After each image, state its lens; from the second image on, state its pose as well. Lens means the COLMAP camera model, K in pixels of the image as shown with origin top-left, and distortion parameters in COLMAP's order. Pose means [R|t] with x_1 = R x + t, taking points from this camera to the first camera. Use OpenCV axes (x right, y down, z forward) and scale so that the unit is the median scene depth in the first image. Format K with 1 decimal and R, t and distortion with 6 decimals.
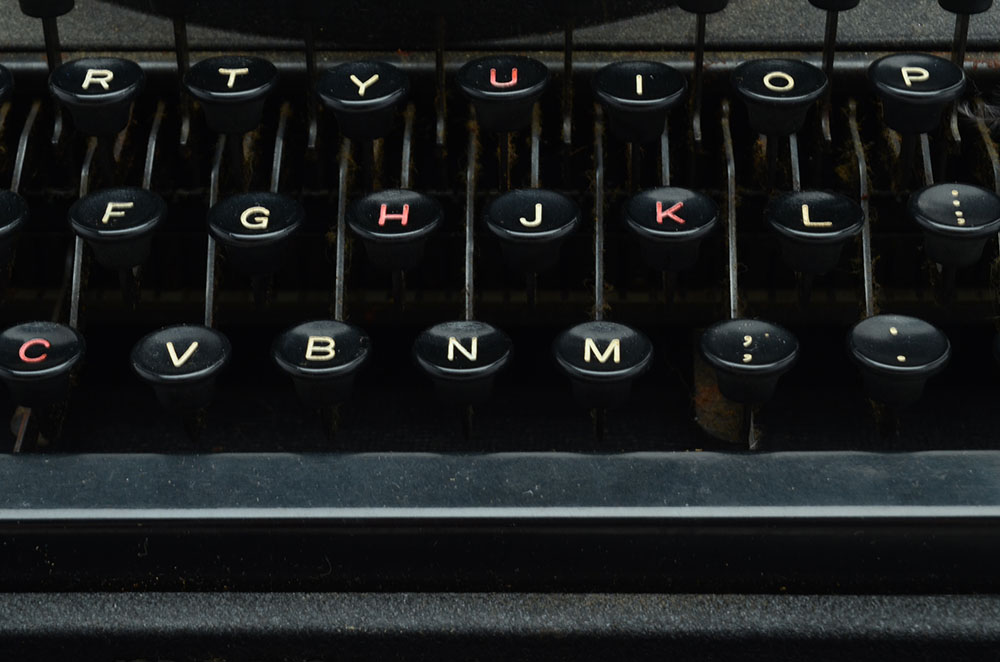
lens RADIAL K [[2274.1, 0, 493.5], [0, 2274.1, 326.1], [0, 0, 1]] dist [0.088222, 0.000000]
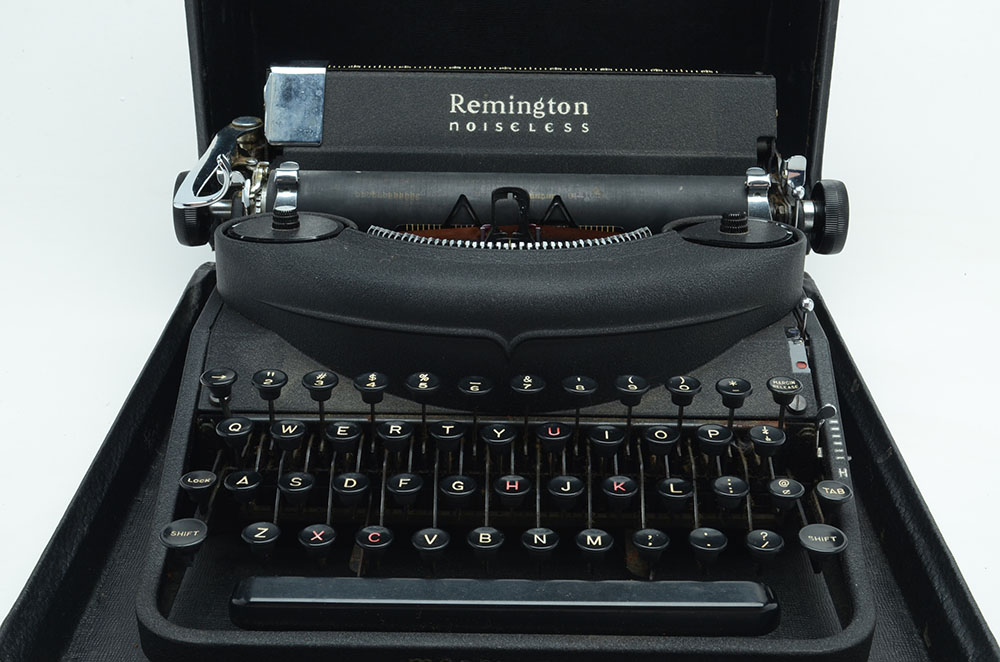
lens RADIAL K [[1315.7, 0, 494.9], [0, 1315.7, 326.6], [0, 0, 1]] dist [-0.033377, 0.000000]
pose [[0.999825, 0.015664, 0.010189, -0.084355], [-0.014180, 0.991118, -0.132230, -0.031272], [-0.012170, 0.132062, 0.991167, -0.514990]]
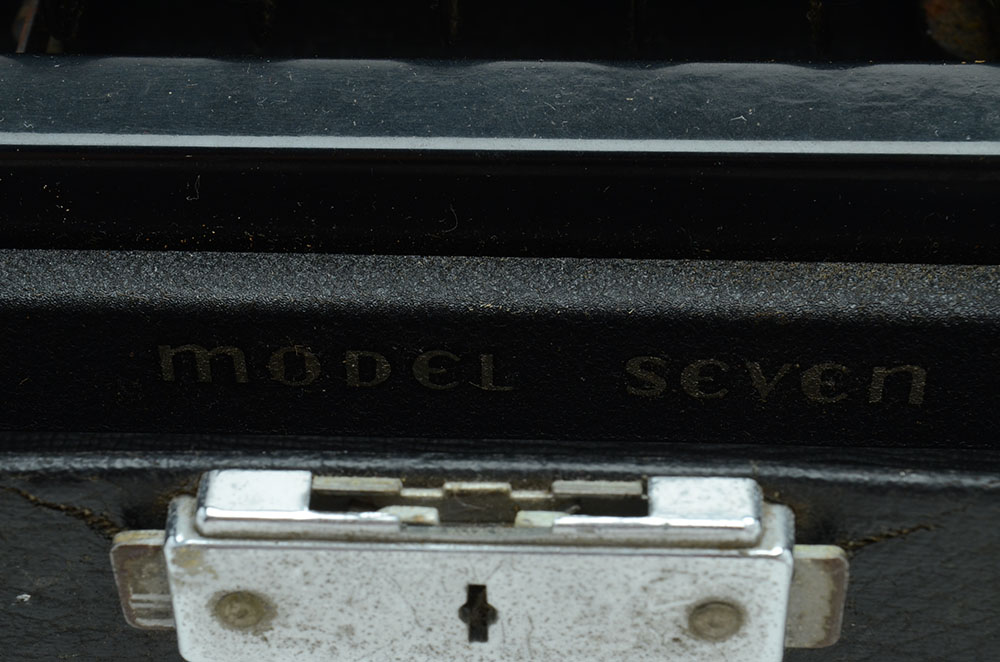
lens RADIAL K [[2274.1, 0, 506.4], [0, 2274.1, 328.4], [0, 0, 1]] dist [0.088222, 0.000000]
pose [[0.999887, 0.014142, -0.005073, -0.050192], [-0.013272, 0.989644, 0.142930, 0.036112], [0.007042, -0.142847, 0.989720, 0.281724]]
